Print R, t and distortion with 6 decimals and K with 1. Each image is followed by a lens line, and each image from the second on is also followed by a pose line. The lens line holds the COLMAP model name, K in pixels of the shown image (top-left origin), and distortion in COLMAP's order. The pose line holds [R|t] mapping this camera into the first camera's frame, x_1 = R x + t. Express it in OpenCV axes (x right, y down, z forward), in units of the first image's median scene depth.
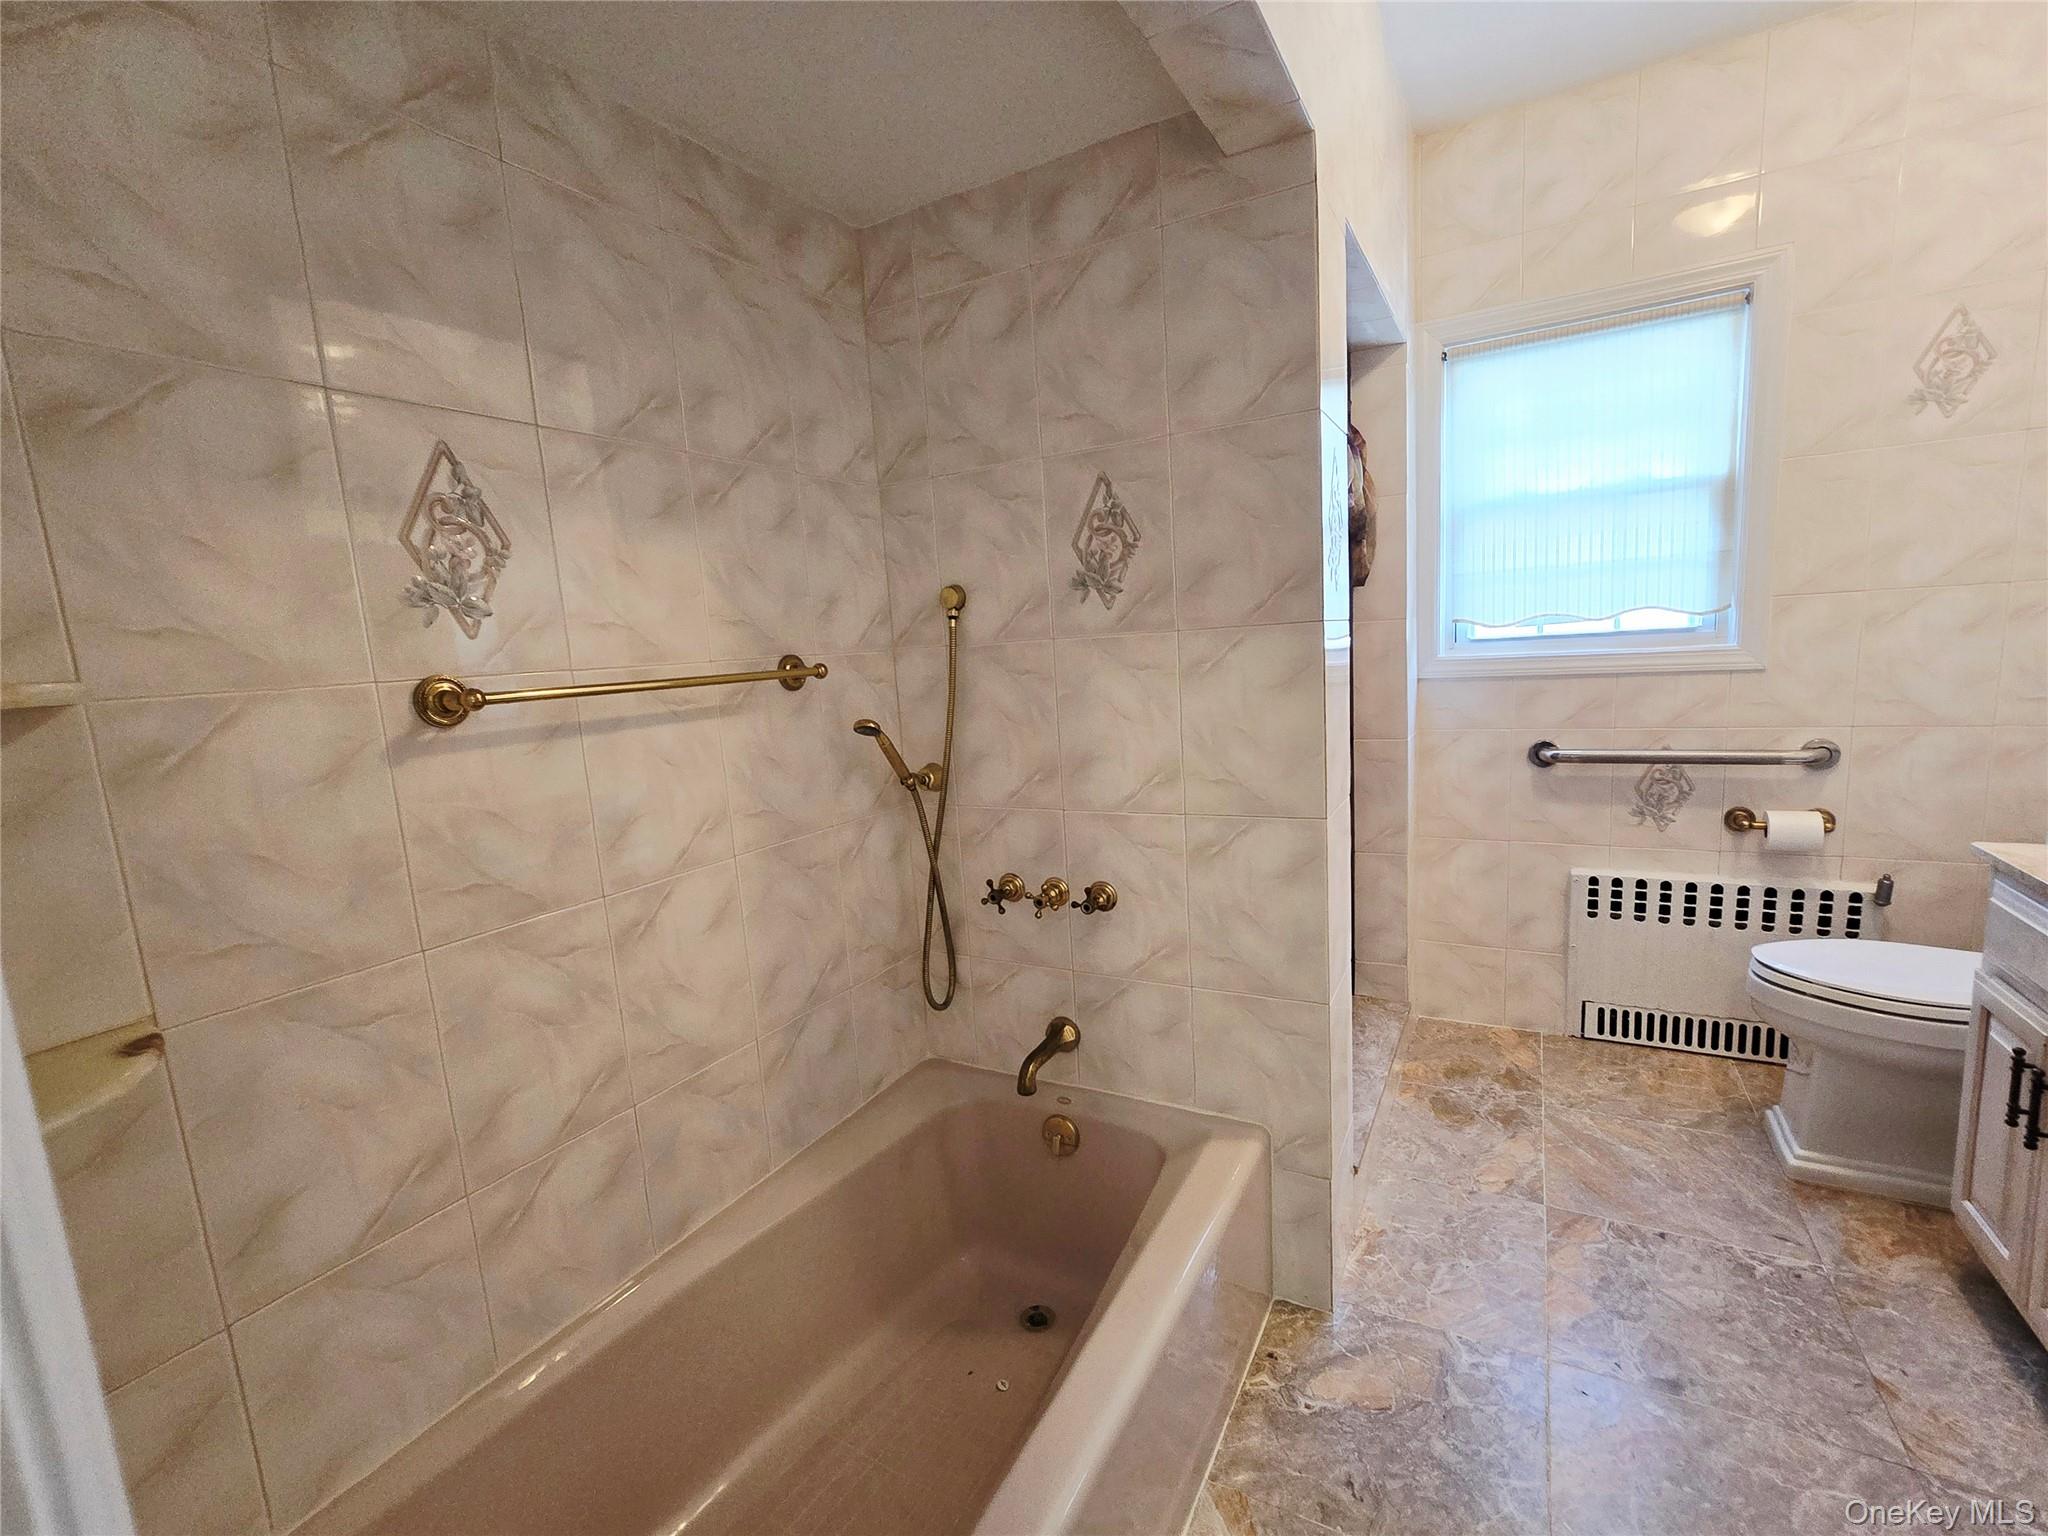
lens RADIAL K [[900.5, 0, 1027.3], [0, 900.5, 781.2], [0, 0, 1]] dist [-0.011048, 0.006719]
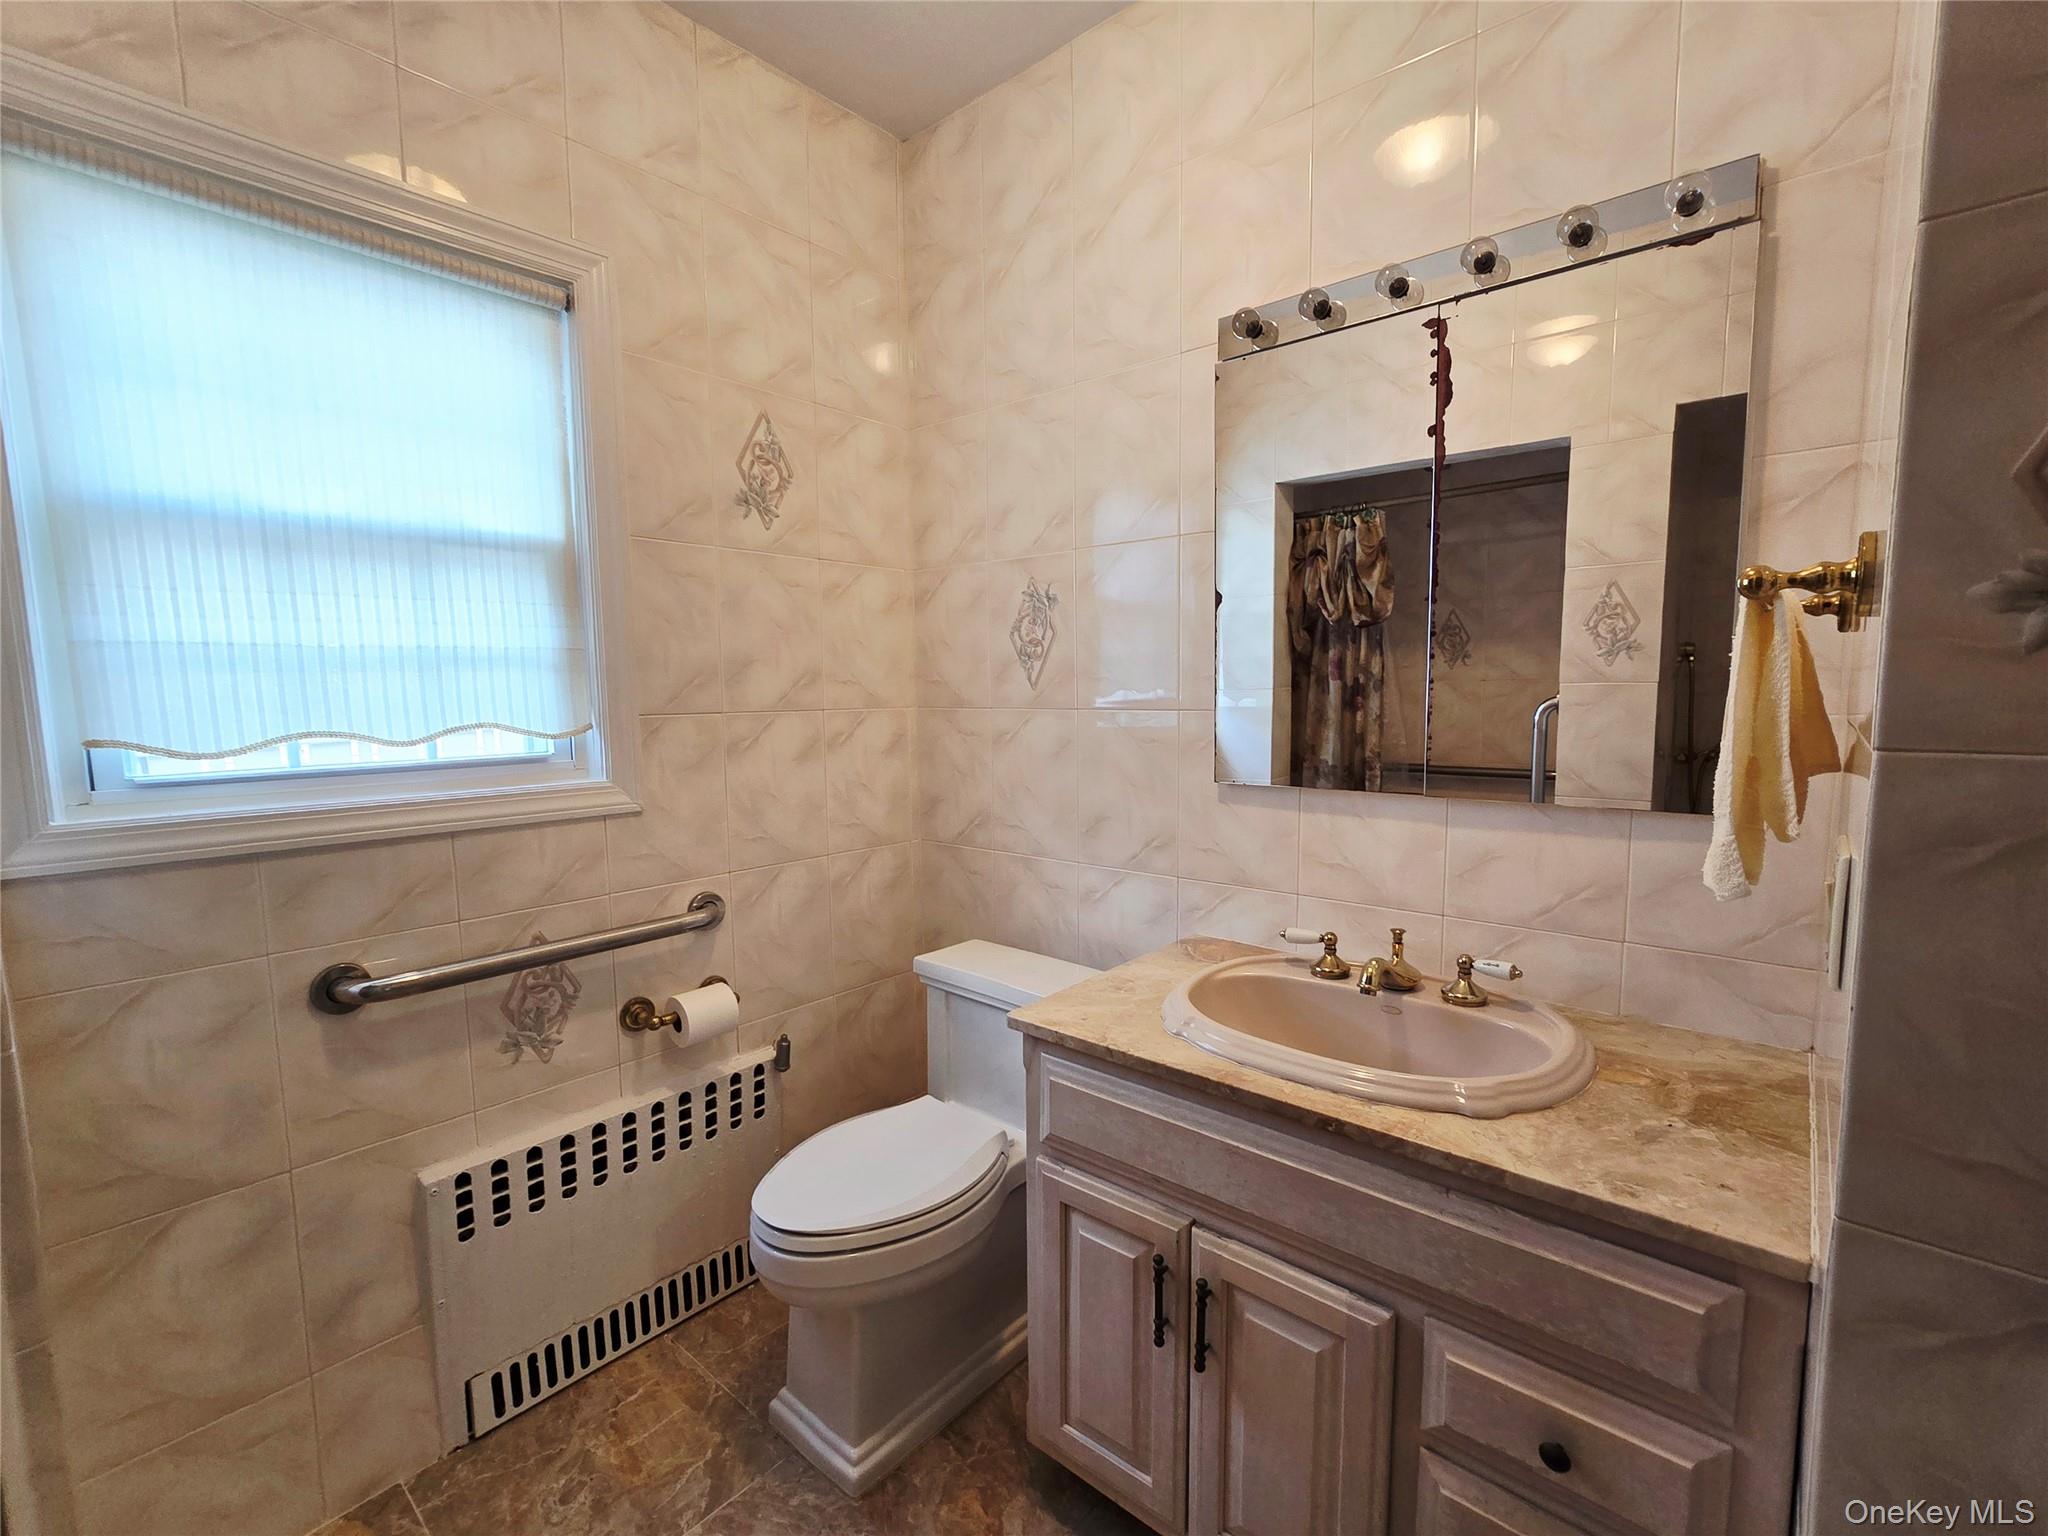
lens RADIAL K [[900.5, 0, 1027.3], [0, 900.5, 781.2], [0, 0, 1]] dist [-0.011048, 0.006719]
pose [[0.202961, -0.046088, 0.978102, 0.148288], [0.152141, 0.988245, 0.014996, -0.107575], [-0.967295, 0.145765, 0.207587, 0.507169]]
